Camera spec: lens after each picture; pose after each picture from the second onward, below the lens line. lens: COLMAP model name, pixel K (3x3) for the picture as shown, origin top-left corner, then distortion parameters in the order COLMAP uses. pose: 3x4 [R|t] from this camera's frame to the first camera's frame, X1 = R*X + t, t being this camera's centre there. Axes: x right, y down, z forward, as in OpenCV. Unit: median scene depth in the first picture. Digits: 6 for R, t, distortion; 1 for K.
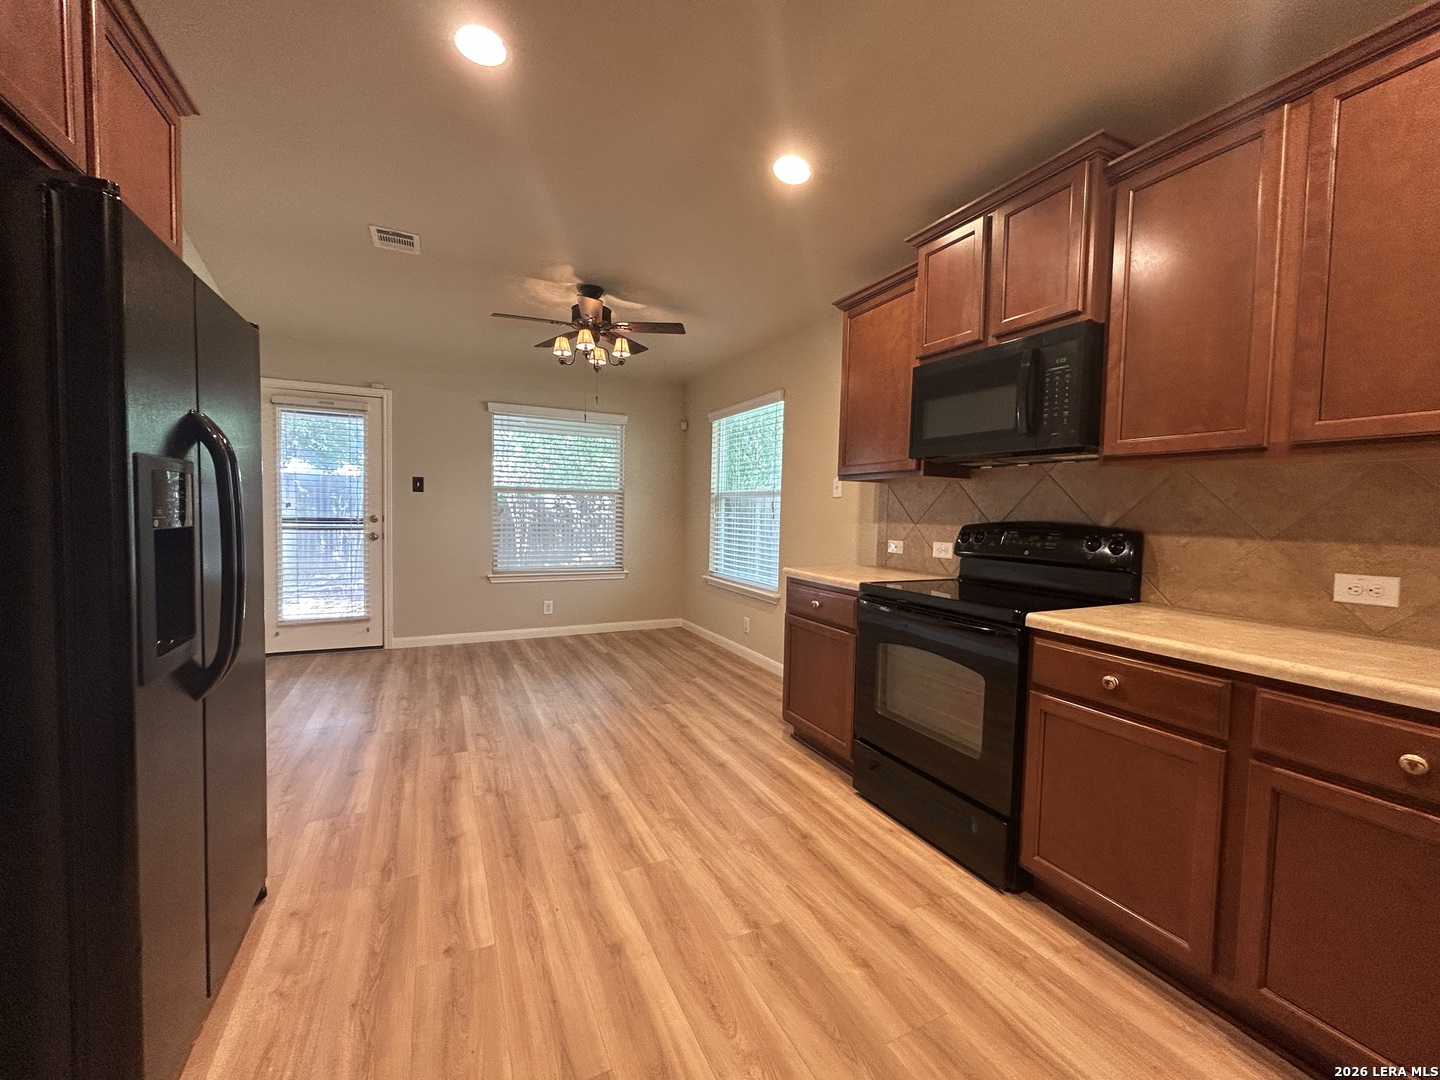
lens RADIAL K [[583.0, 0, 719.8], [0, 583.0, 539.8], [0, 0, 1]] dist [-0.002609, 0.001988]
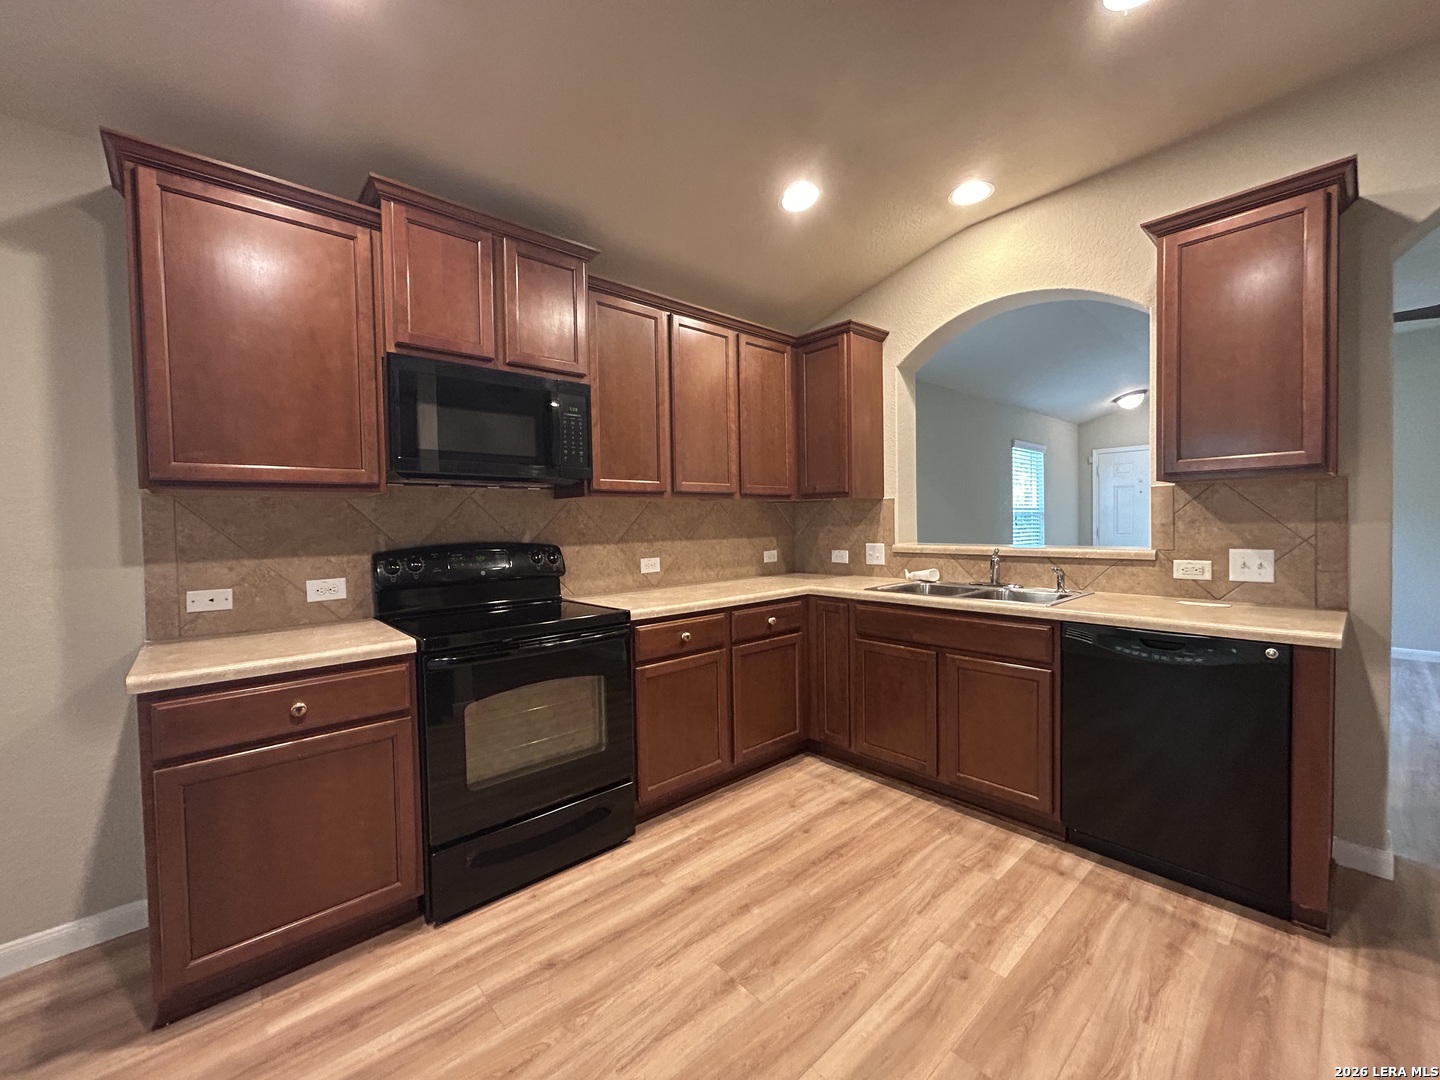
lens RADIAL K [[583.0, 0, 716.1], [0, 583.0, 538.2], [0, 0, 1]] dist [-0.002609, 0.001988]
pose [[-0.267846, -0.041373, 0.962573, -0.650662], [0.064708, 0.996049, 0.060817, -0.085130], [-0.961286, 0.078576, -0.264111, 0.986084]]
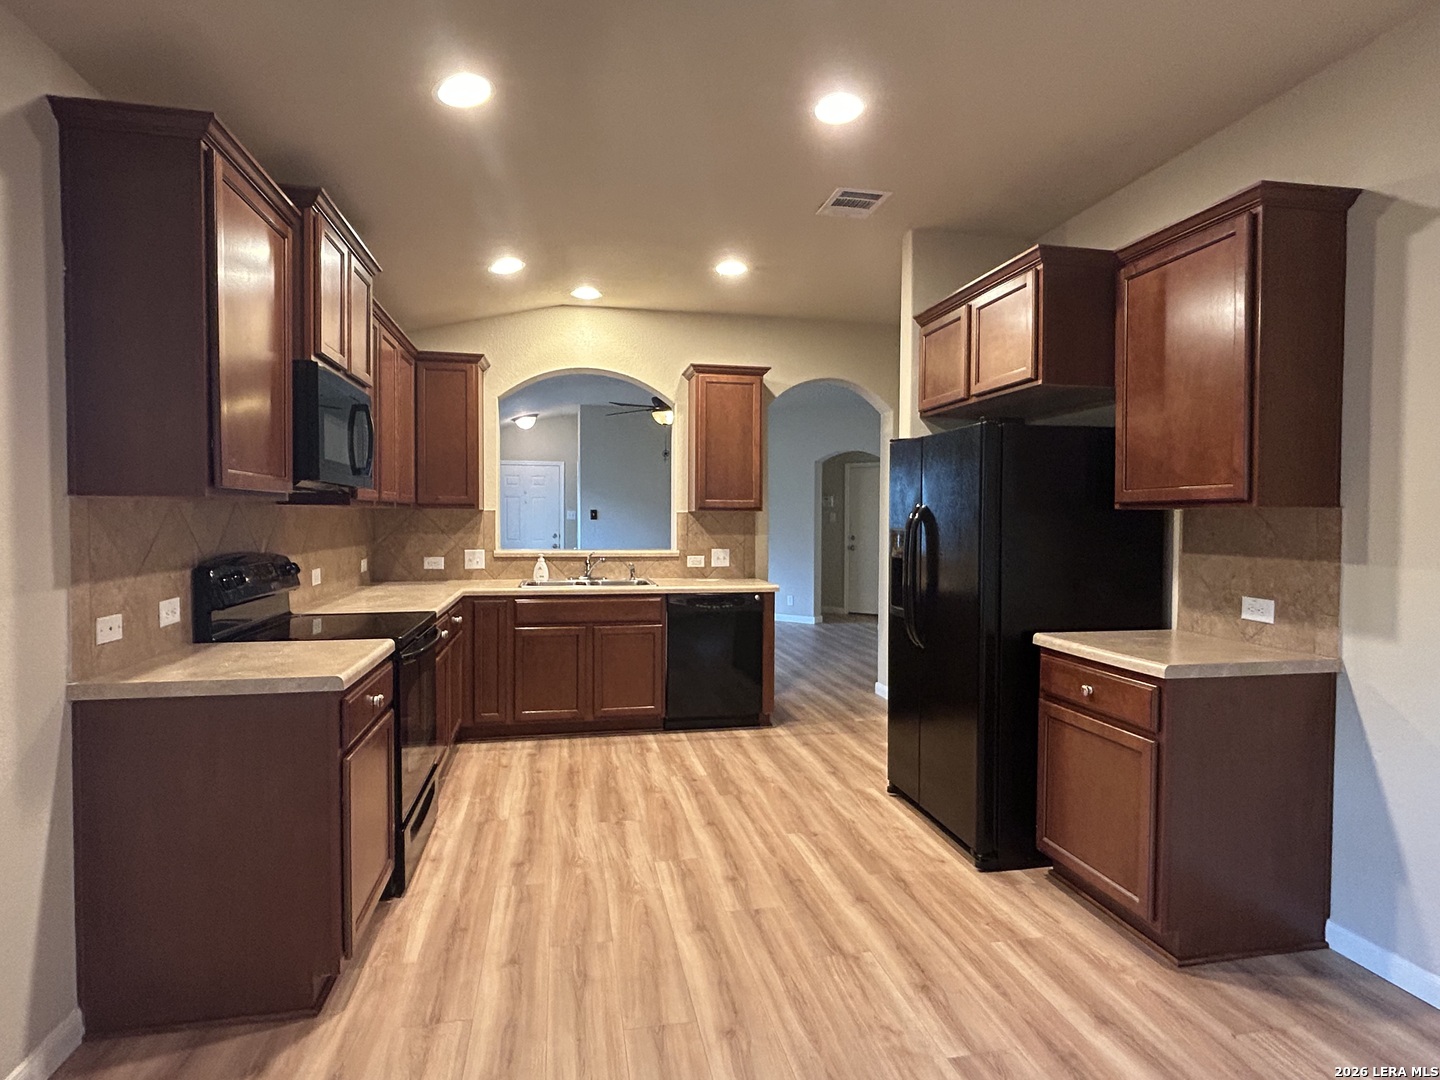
lens RADIAL K [[770.7, 0, 715.1], [0, 770.7, 540.9], [0, 0, 1]] dist [-0.004346, -0.000276]
pose [[-0.965653, -0.033080, 0.257719, -0.538512], [-0.011169, 0.996230, 0.086024, -0.186576], [-0.259593, 0.080191, -0.962383, 2.258599]]
